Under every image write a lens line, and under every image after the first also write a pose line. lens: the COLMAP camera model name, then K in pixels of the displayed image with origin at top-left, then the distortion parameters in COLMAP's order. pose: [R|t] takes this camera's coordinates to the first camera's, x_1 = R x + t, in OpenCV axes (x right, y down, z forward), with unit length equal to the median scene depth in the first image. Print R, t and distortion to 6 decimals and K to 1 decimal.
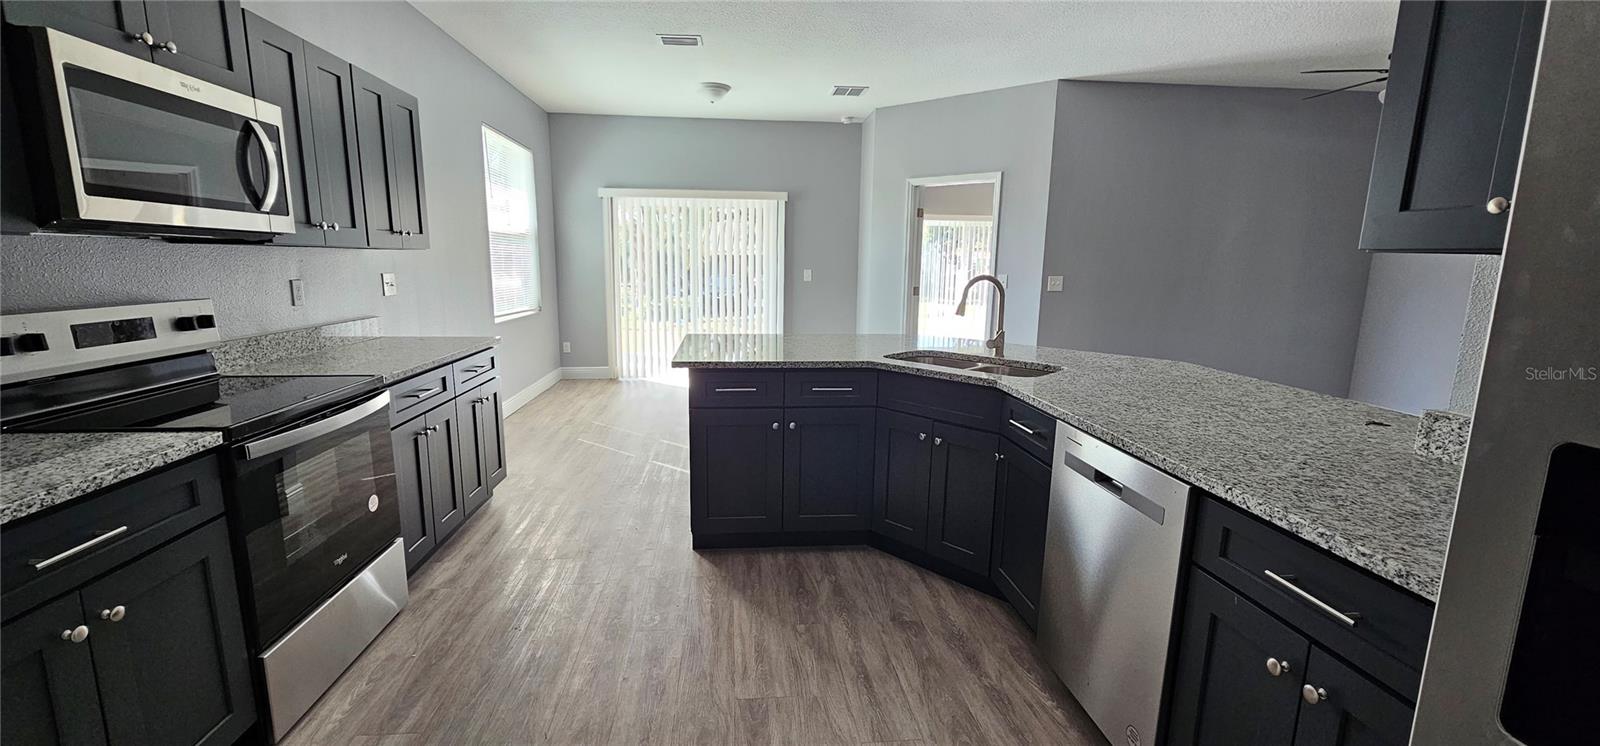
lens RADIAL K [[659.1, 0, 789.4], [0, 659.1, 379.4], [0, 0, 1]] dist [-0.005788, 0.002263]
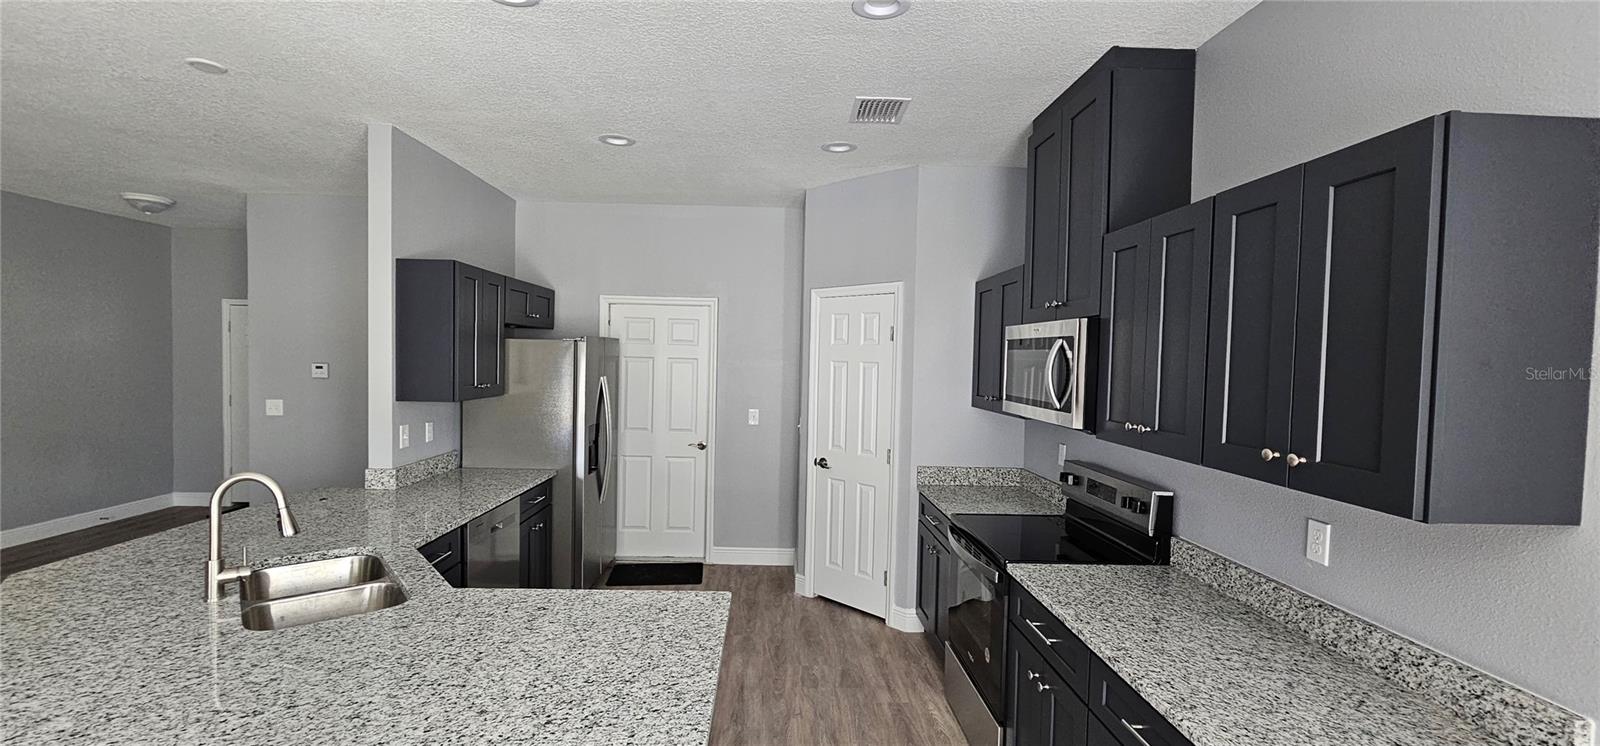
lens RADIAL K [[659.1, 0, 786.8], [0, 659.1, 374.6], [0, 0, 1]] dist [-0.005788, 0.002263]
pose [[-0.996721, -0.035591, 0.072663, -0.313948], [-0.020208, 0.979098, 0.202384, -0.453664], [-0.078347, 0.200252, -0.976607, 1.816887]]
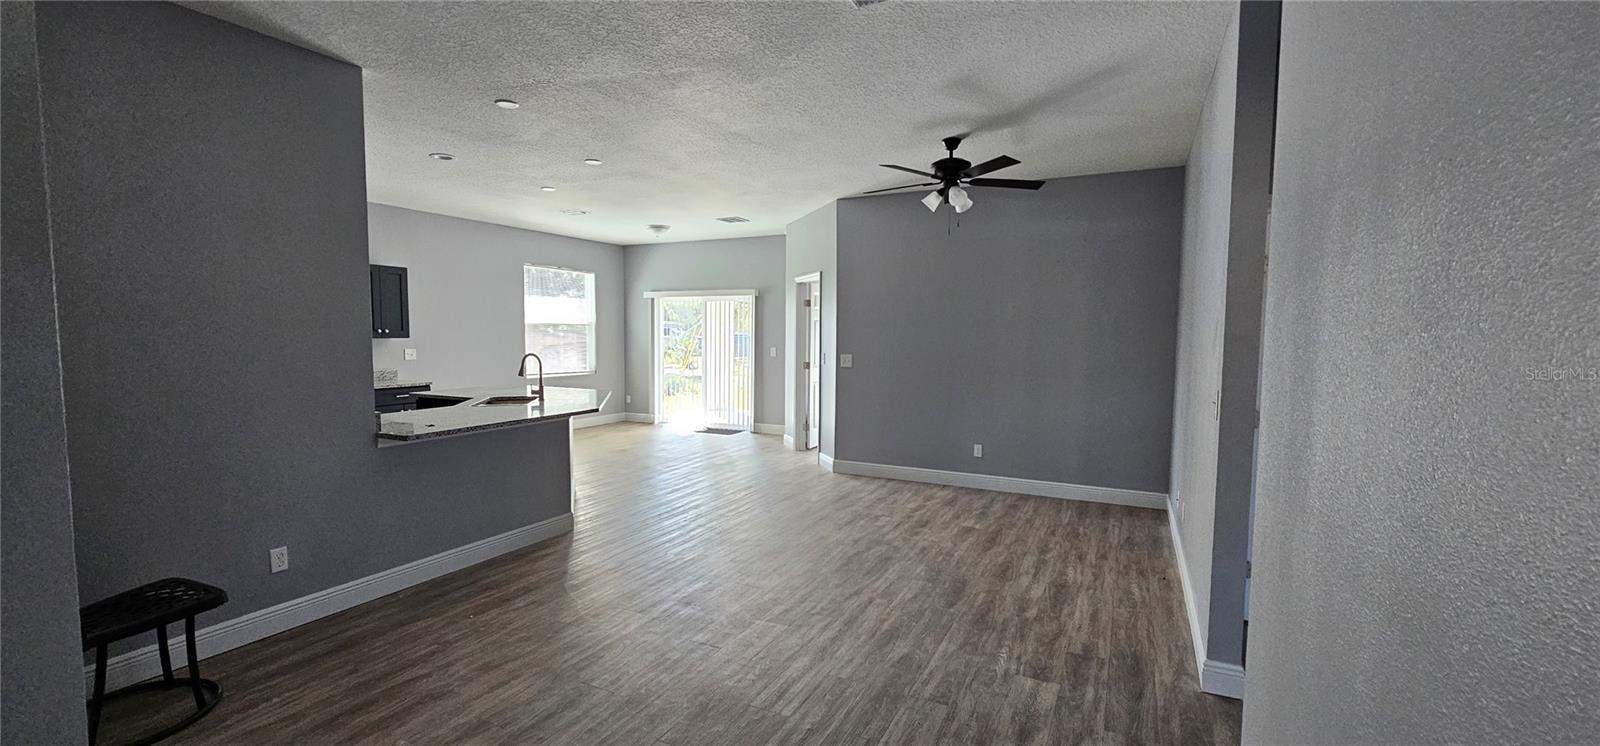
lens RADIAL K [[659.1, 0, 796.9], [0, 659.1, 381.9], [0, 0, 1]] dist [-0.005788, 0.002263]
pose [[0.843789, 0.034650, -0.535555, 2.115666], [-0.092370, 0.992398, -0.081327, -0.007081], [0.528665, 0.118092, 0.840576, -0.097235]]
